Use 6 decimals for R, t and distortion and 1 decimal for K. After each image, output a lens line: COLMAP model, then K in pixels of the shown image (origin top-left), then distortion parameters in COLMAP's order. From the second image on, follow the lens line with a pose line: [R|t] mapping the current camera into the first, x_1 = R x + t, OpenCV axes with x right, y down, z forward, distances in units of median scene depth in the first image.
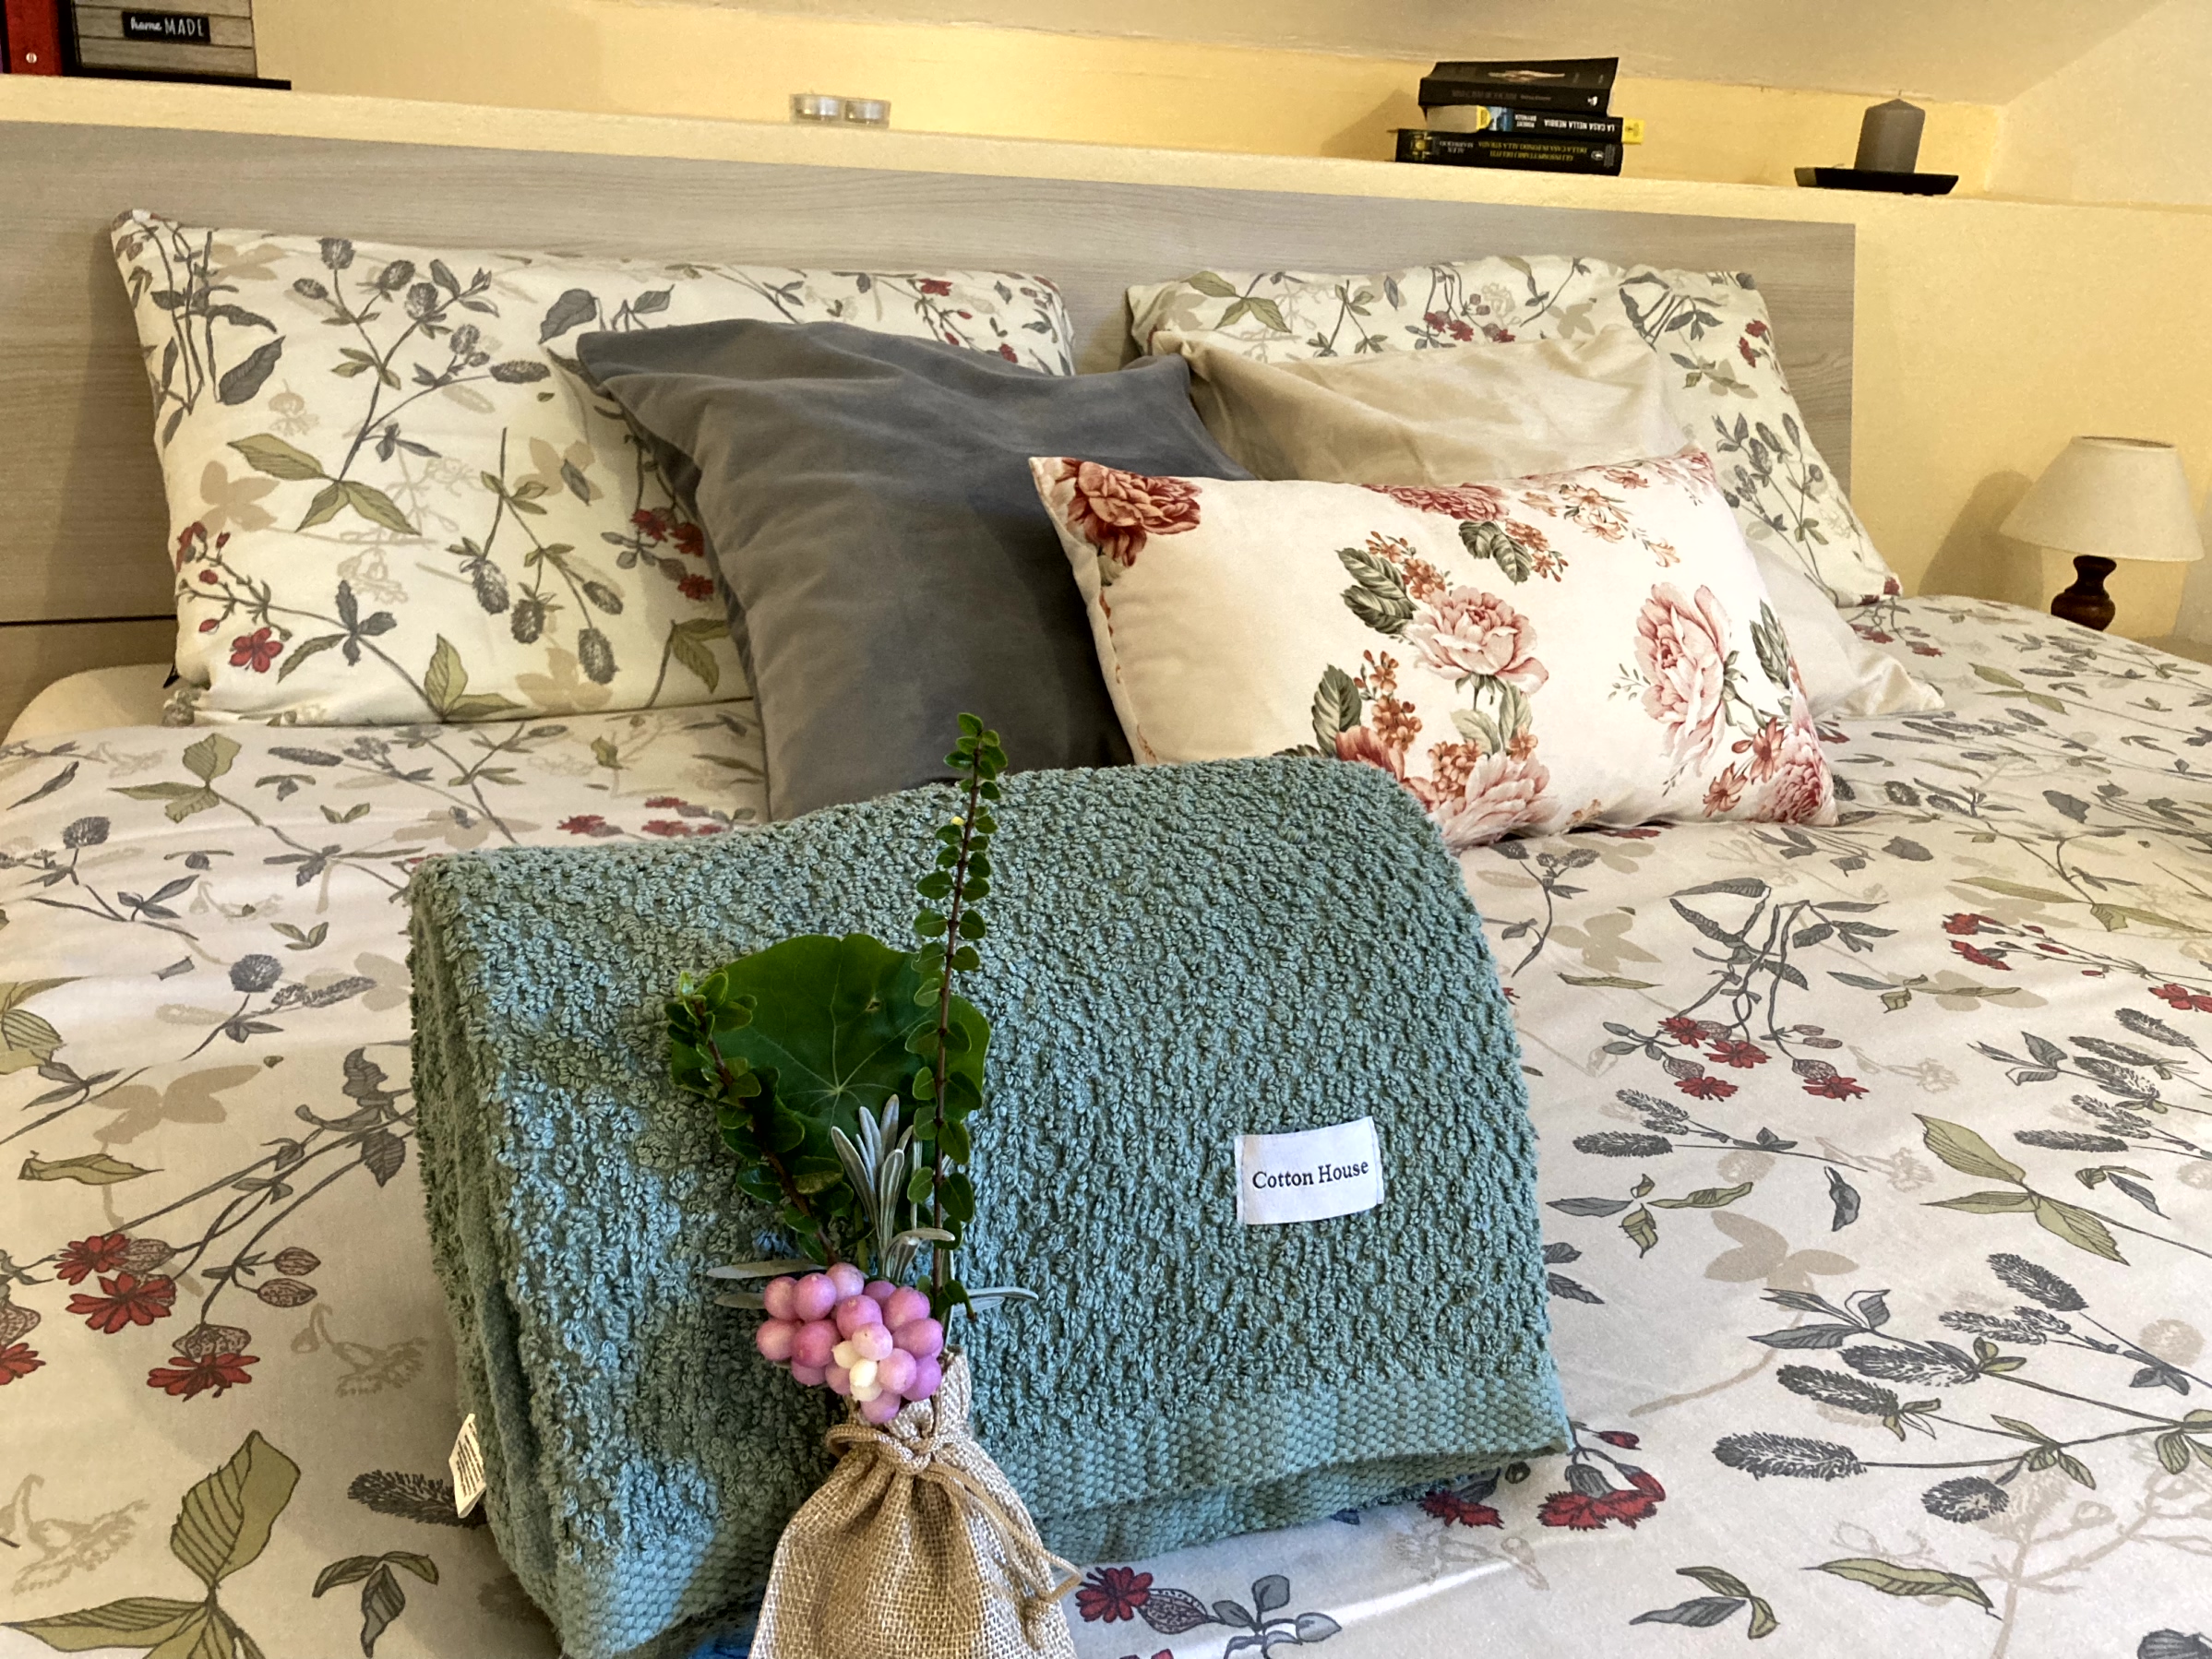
lens RADIAL K [[1815.1, 0, 1106.0], [0, 1815.1, 829.5], [0, 0, 1]] dist [0.013640, -0.005563]
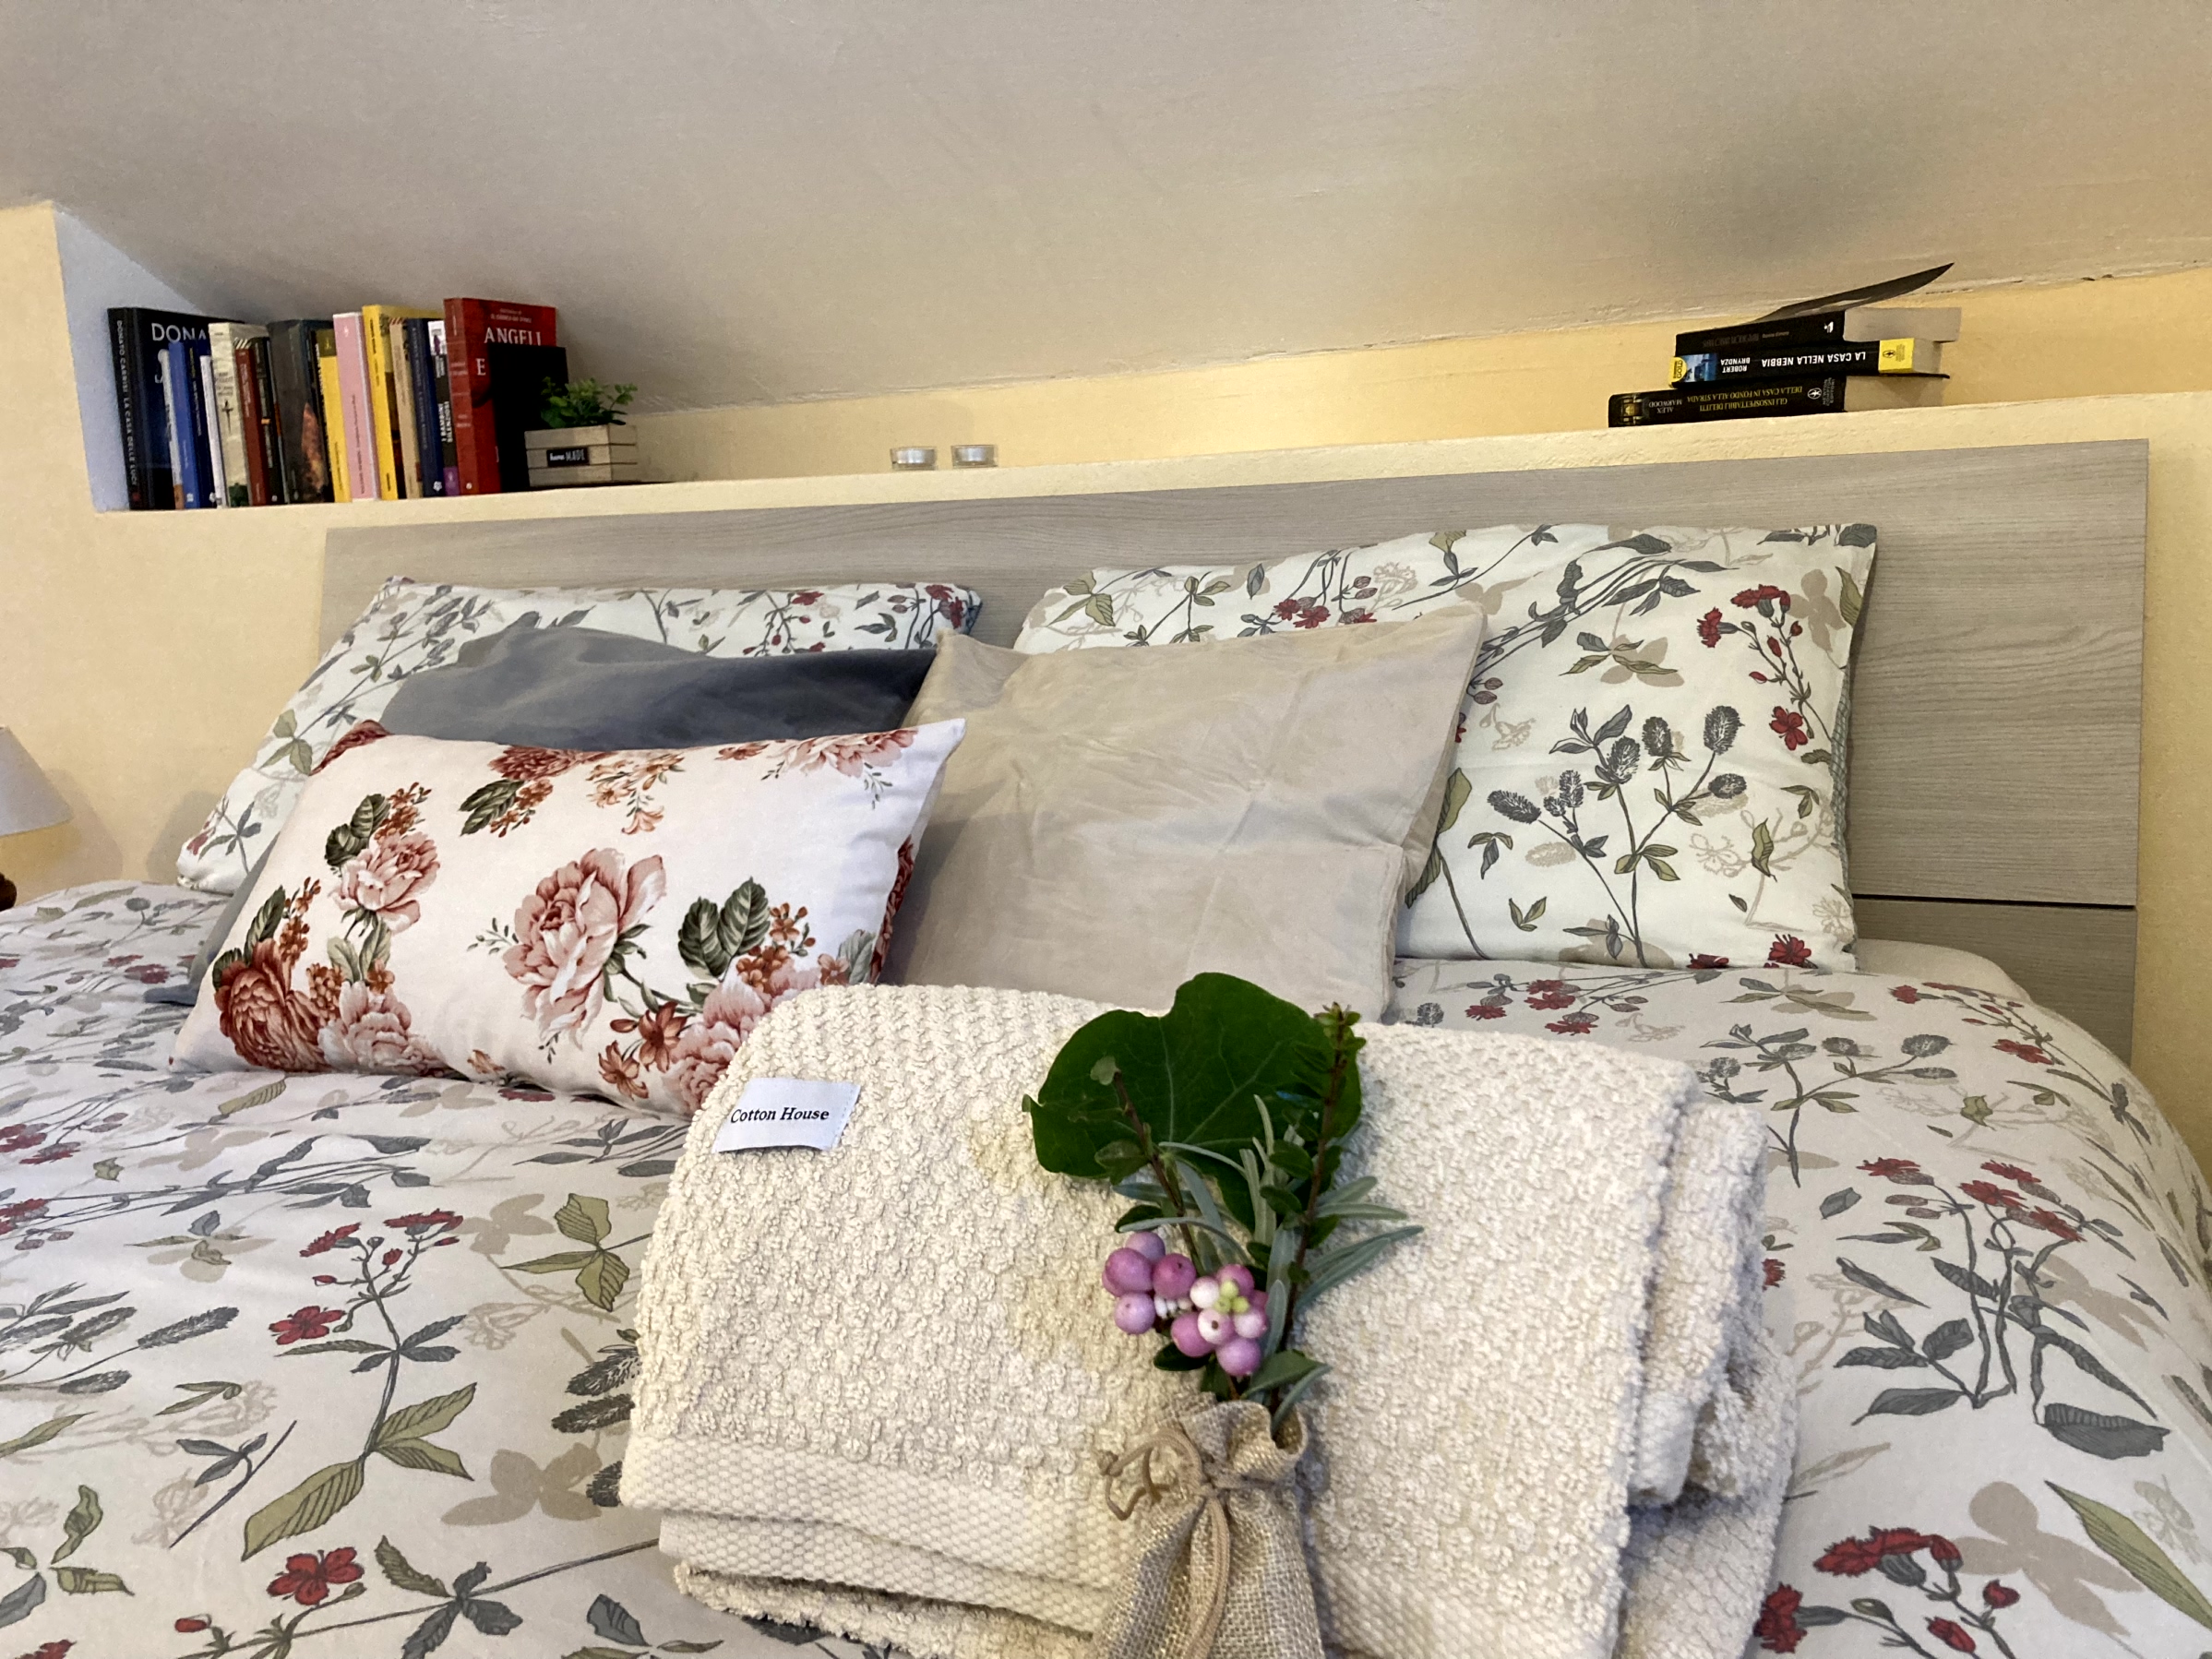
lens RADIAL K [[1784.7, 0, 1106.6], [0, 1784.7, 893.9], [0, 0, 1]] dist [0.025112, 0.000090]
pose [[0.647708, 0.074246, -0.758262, 1.264777], [-0.188323, 0.979960, -0.064912, -0.104373], [0.738247, 0.184842, 0.648710, 0.605771]]
